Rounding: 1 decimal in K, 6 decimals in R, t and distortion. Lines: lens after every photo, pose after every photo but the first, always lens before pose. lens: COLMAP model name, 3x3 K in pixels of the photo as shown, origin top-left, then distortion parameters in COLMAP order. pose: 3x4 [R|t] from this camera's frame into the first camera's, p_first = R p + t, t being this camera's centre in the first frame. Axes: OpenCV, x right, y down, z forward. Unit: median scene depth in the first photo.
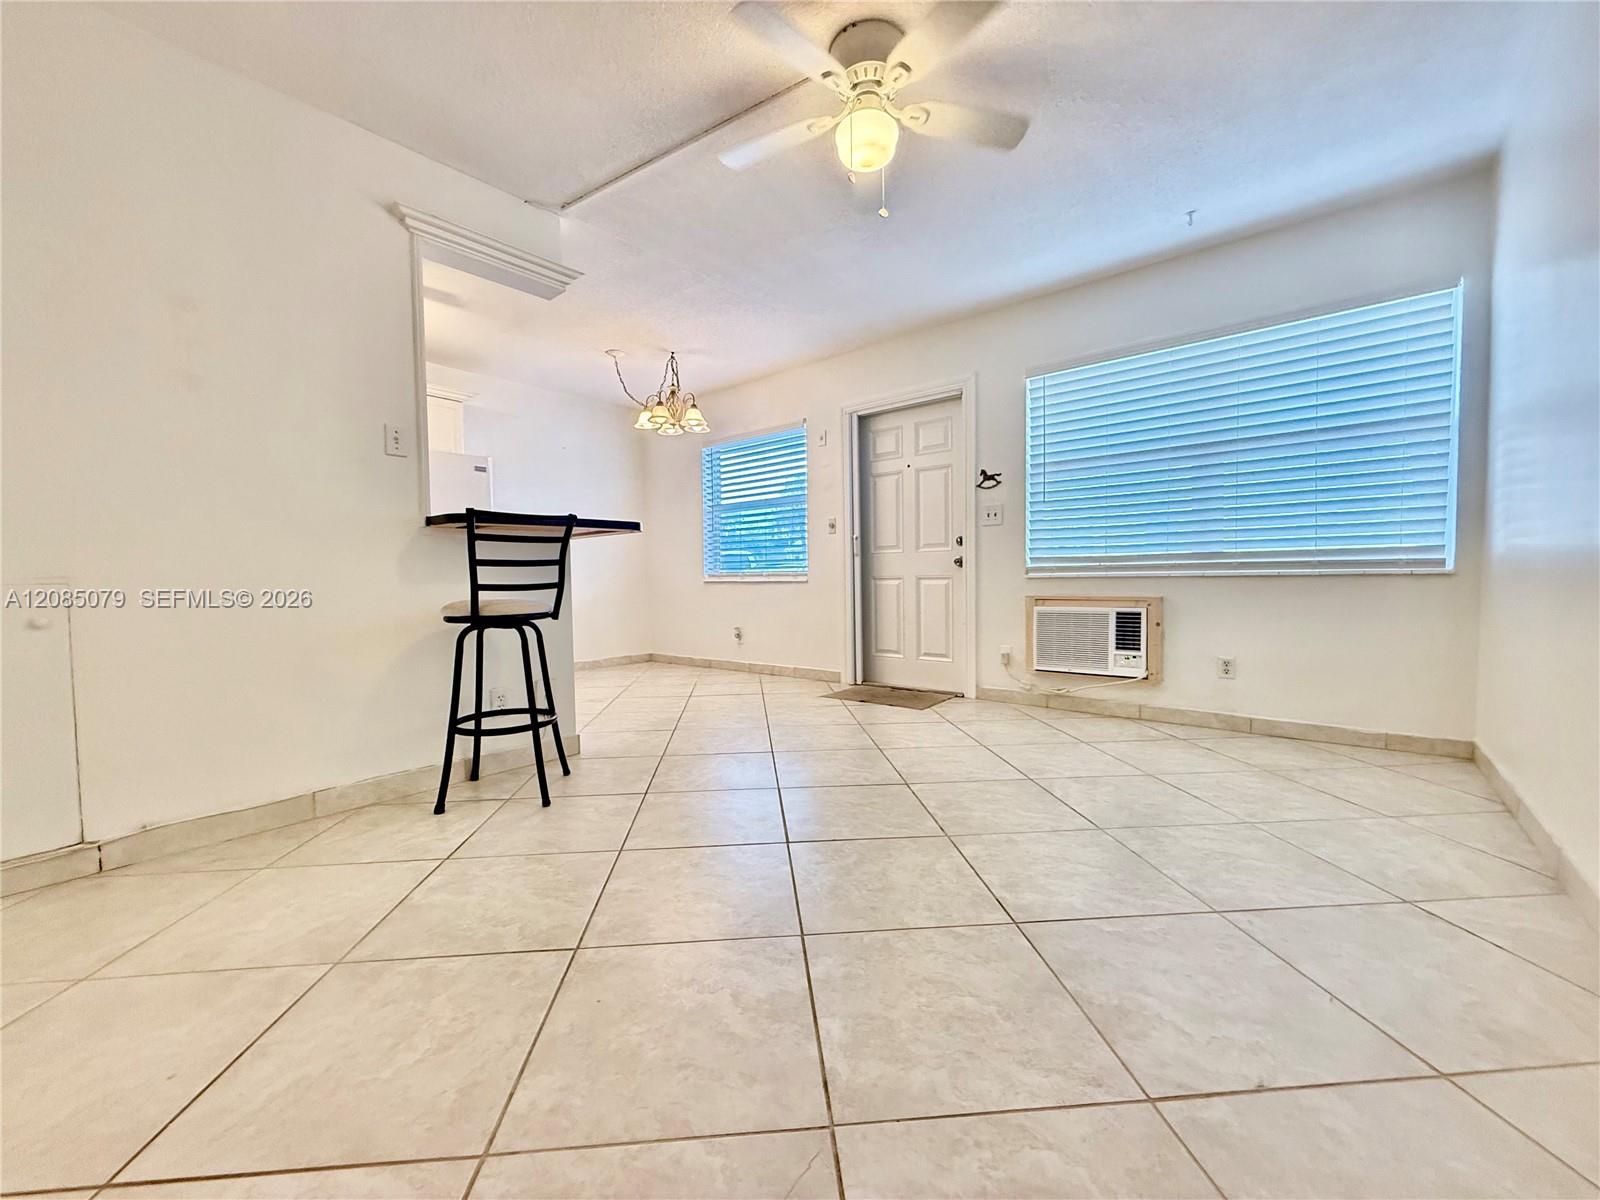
lens RADIAL K [[637.7, 0, 797.9], [0, 637.7, 602.3], [0, 0, 1]] dist [-0.000007, 0.000388]
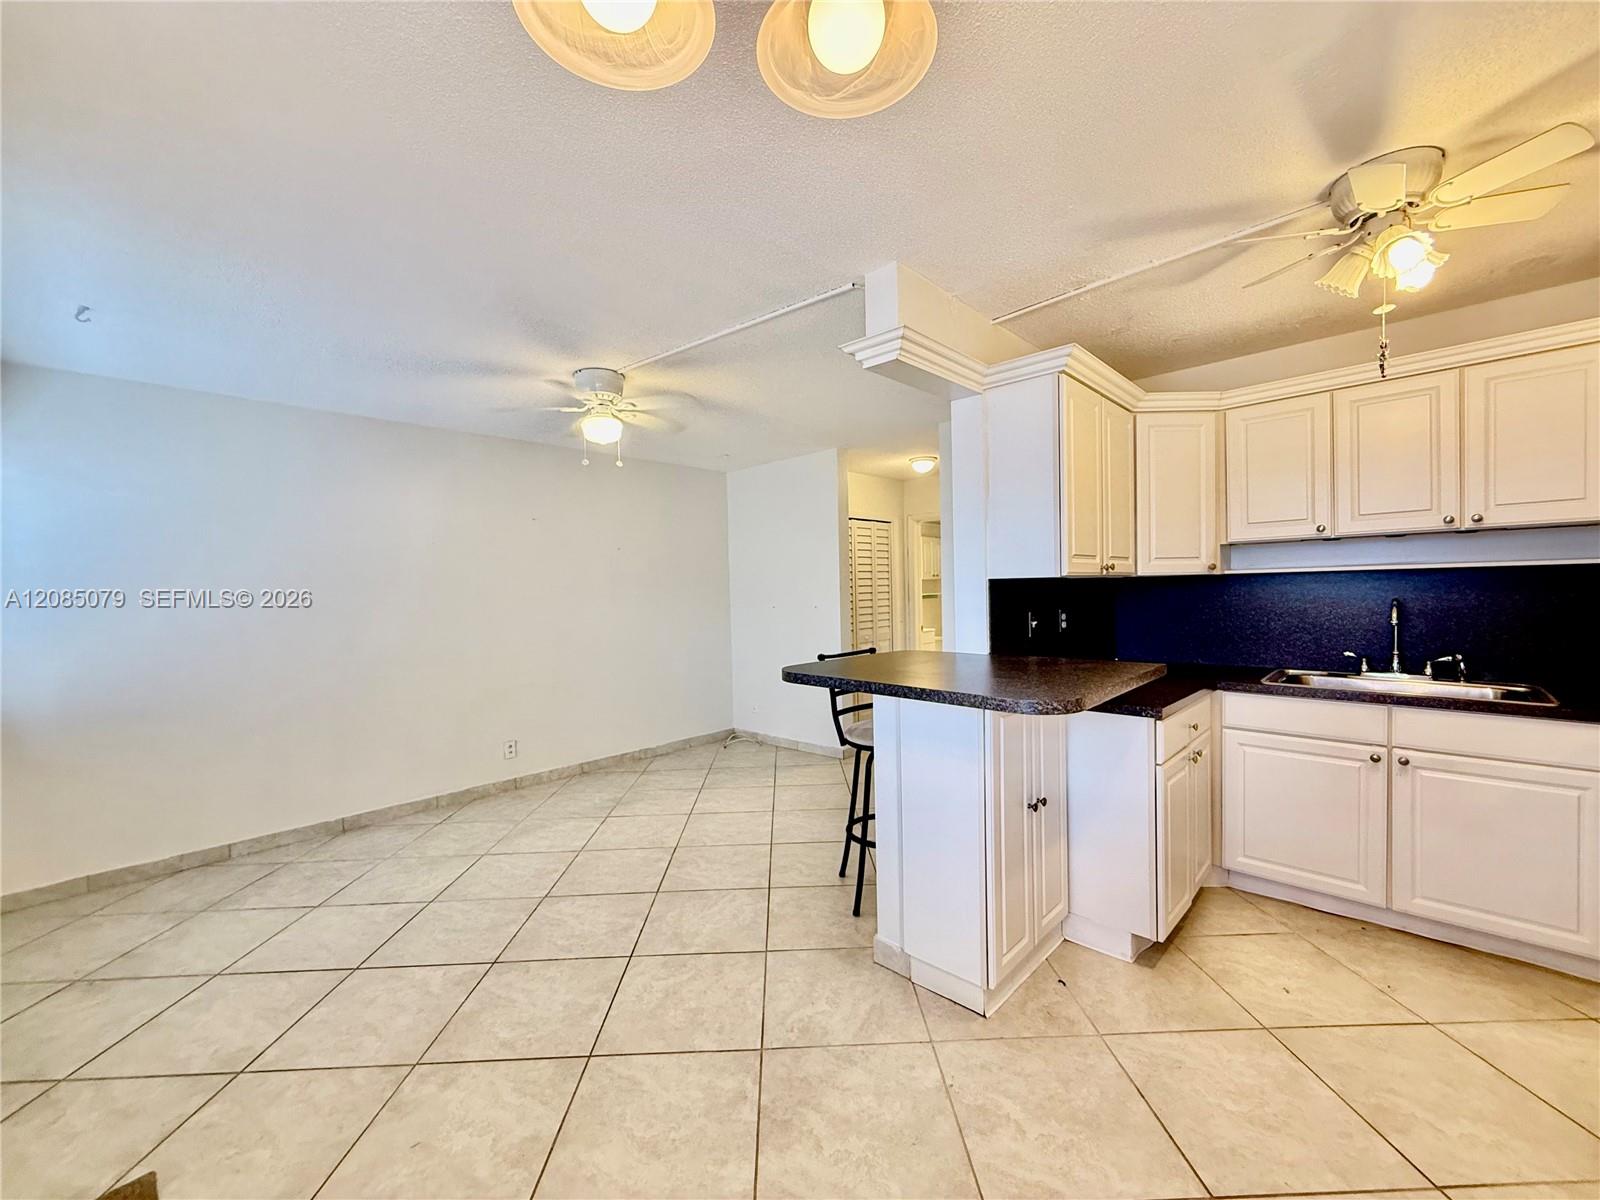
lens RADIAL K [[637.7, 0, 797.9], [0, 637.7, 602.3], [0, 0, 1]] dist [-0.000007, 0.000388]
pose [[-0.997401, 0.037663, 0.061418, -0.391352], [0.041532, 0.997149, 0.062995, -0.311550], [-0.058870, 0.065382, -0.996122, 2.193659]]
